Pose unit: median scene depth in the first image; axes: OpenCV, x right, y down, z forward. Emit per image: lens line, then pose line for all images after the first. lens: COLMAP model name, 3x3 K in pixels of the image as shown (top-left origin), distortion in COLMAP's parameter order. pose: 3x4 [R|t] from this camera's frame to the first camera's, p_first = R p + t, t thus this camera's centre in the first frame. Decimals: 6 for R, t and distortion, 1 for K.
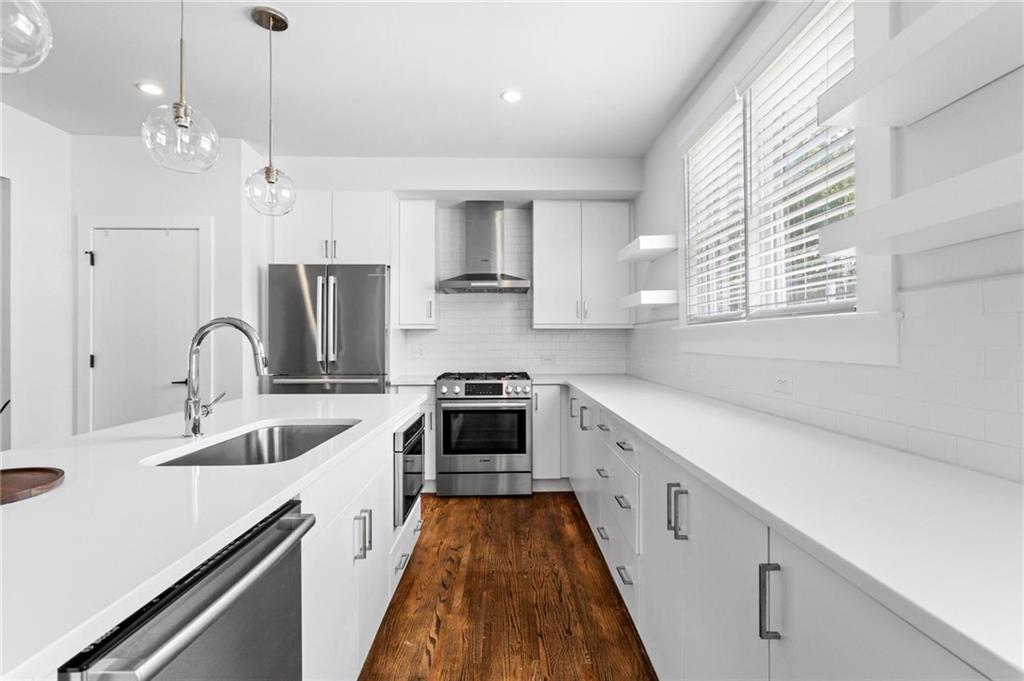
lens RADIAL K [[495.1, 0, 514.4], [0, 495.1, 339.3], [0, 0, 1]] dist [0.003445, 0.002372]
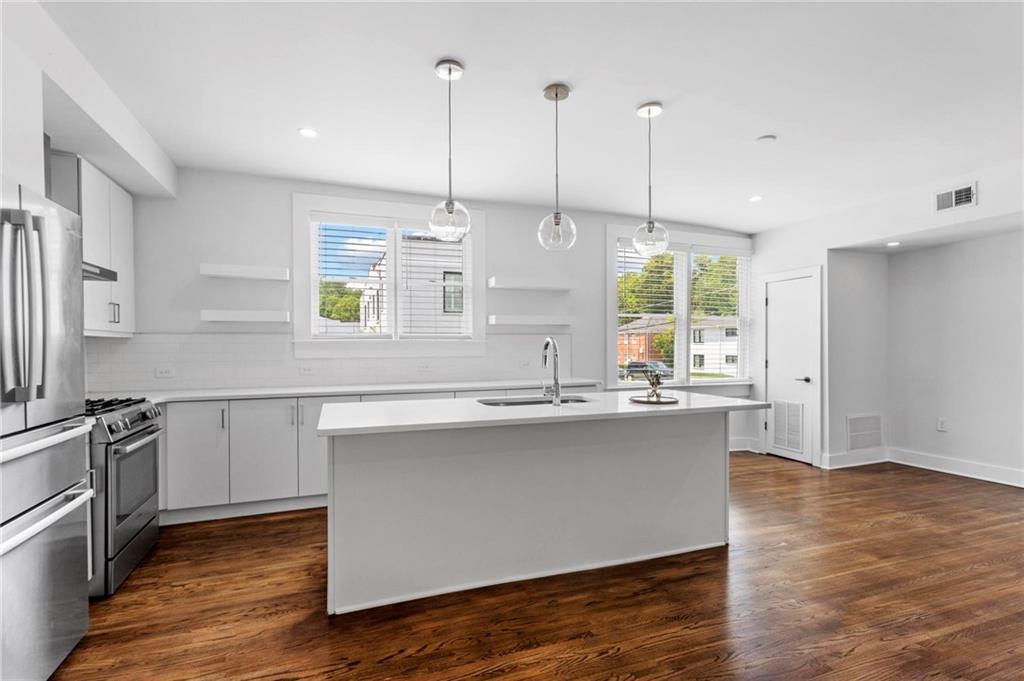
lens RADIAL K [[495.1, 0, 517.1], [0, 495.1, 350.6], [0, 0, 1]] dist [0.003445, 0.002372]
pose [[-0.337080, -0.005468, 0.941460, -1.094060], [0.003025, 0.999972, 0.006890, -0.003846], [-0.941471, 0.005170, -0.337053, 0.838049]]
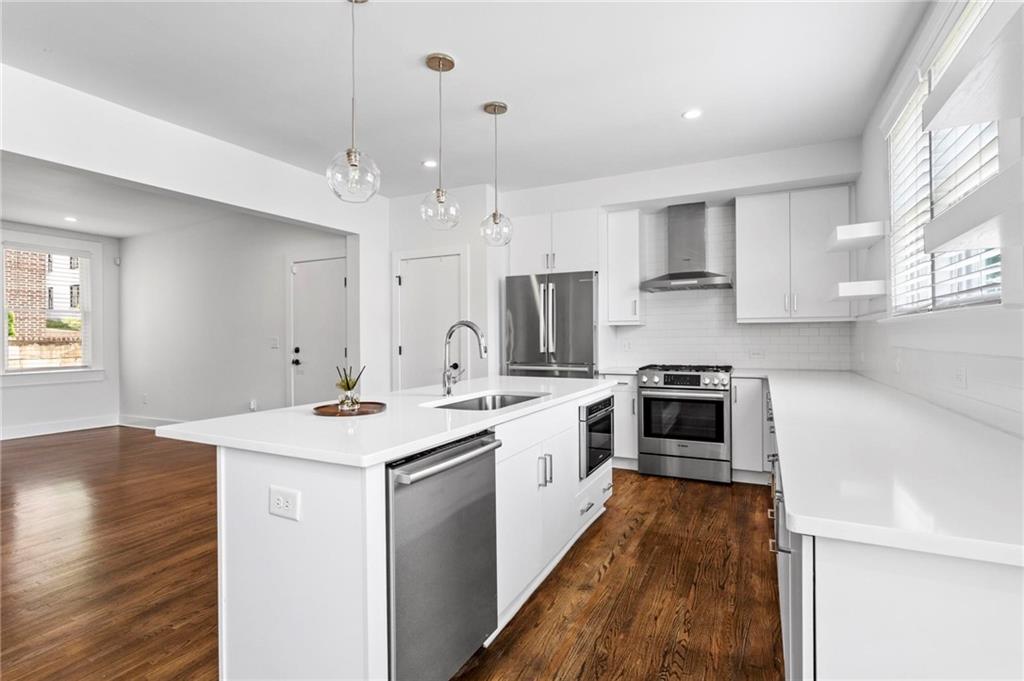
lens RADIAL K [[495.1, 0, 513.9], [0, 495.1, 337.7], [0, 0, 1]] dist [0.003445, 0.002372]
pose [[0.885717, -0.003251, -0.464214, 0.136222], [0.006300, 0.999968, 0.005017, 0.000680], [0.464182, -0.007368, 0.885709, -0.150288]]
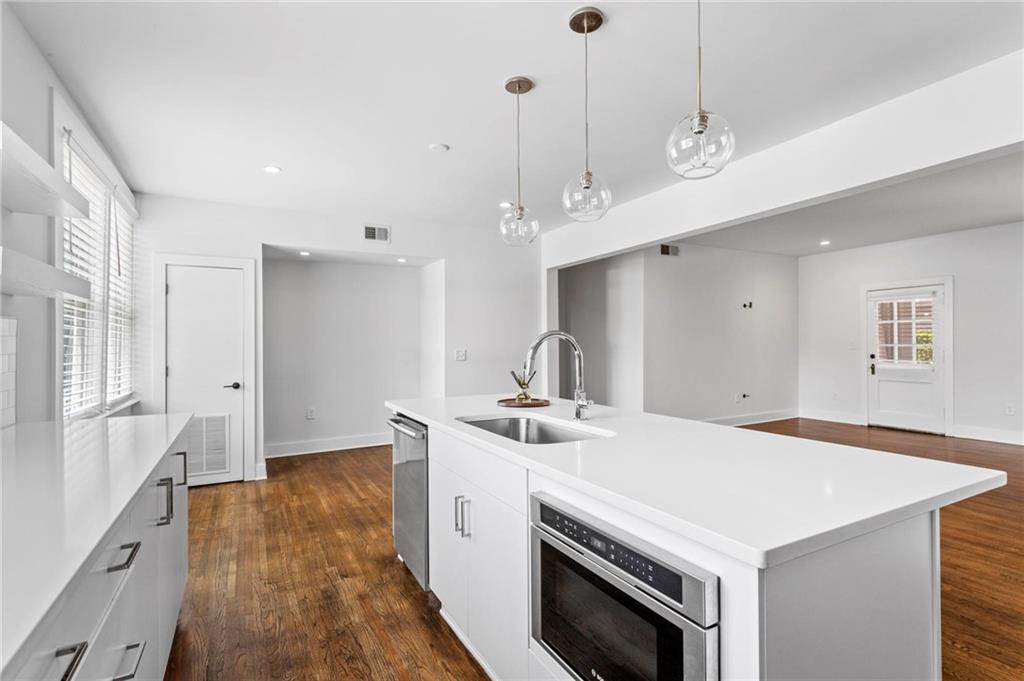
lens RADIAL K [[495.1, 0, 516.4], [0, 495.1, 338.6], [0, 0, 1]] dist [0.003445, 0.002372]
pose [[-0.883196, 0.001916, -0.468999, 0.063912], [0.008330, 0.999898, -0.011602, -0.006100], [0.468929, -0.014153, -0.883122, 1.031635]]
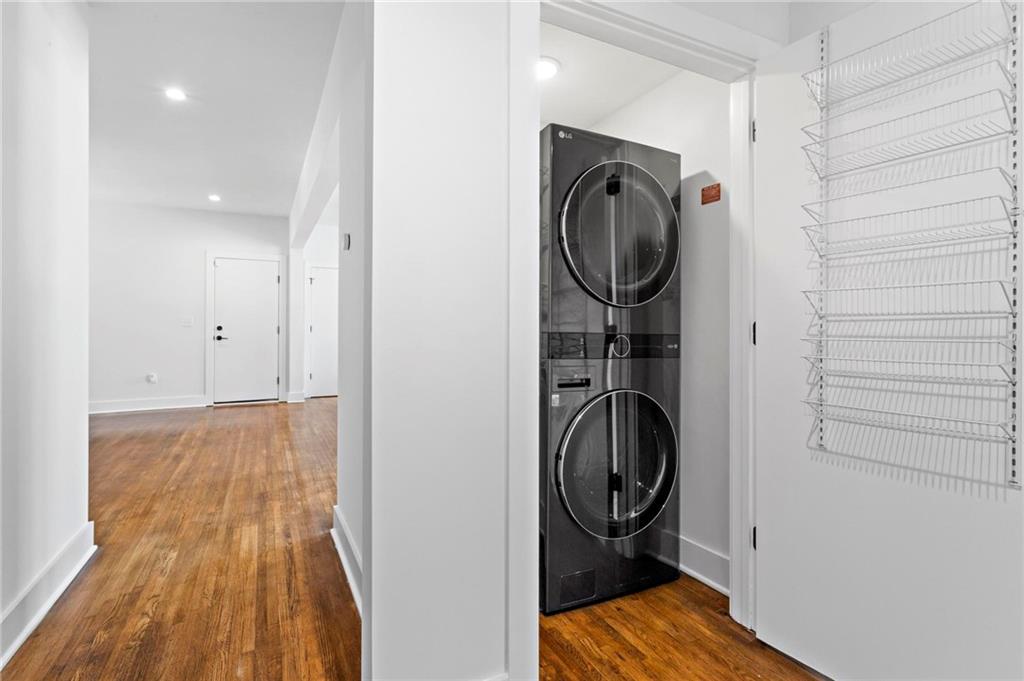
lens RADIAL K [[495.1, 0, 508.9], [0, 495.1, 331.4], [0, 0, 1]] dist [0.003445, 0.002372]
pose [[0.903339, 0.001566, 0.428924, -1.089166], [-0.001499, 0.999999, -0.000495, 0.058962], [-0.428924, -0.000196, 0.903340, -1.409843]]
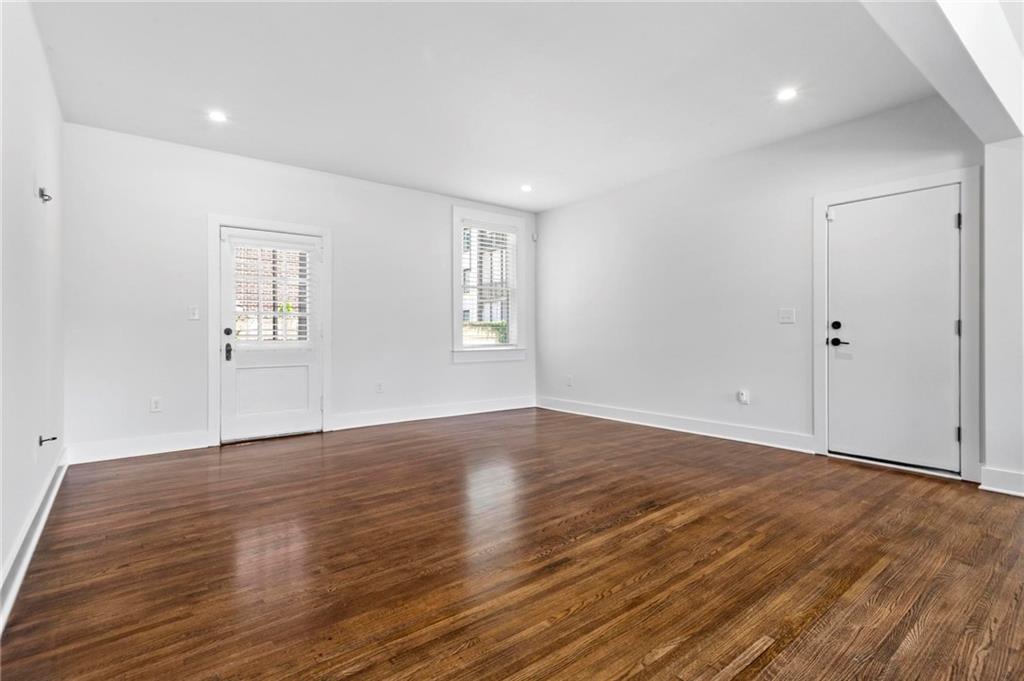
lens RADIAL K [[495.1, 0, 499.3], [0, 495.1, 332.3], [0, 0, 1]] dist [0.003445, 0.002372]
pose [[0.600627, 0.003527, -0.799521, -0.818840], [0.001556, 0.999983, 0.005580, 0.055778], [0.799527, -0.004595, 0.600612, -0.393065]]
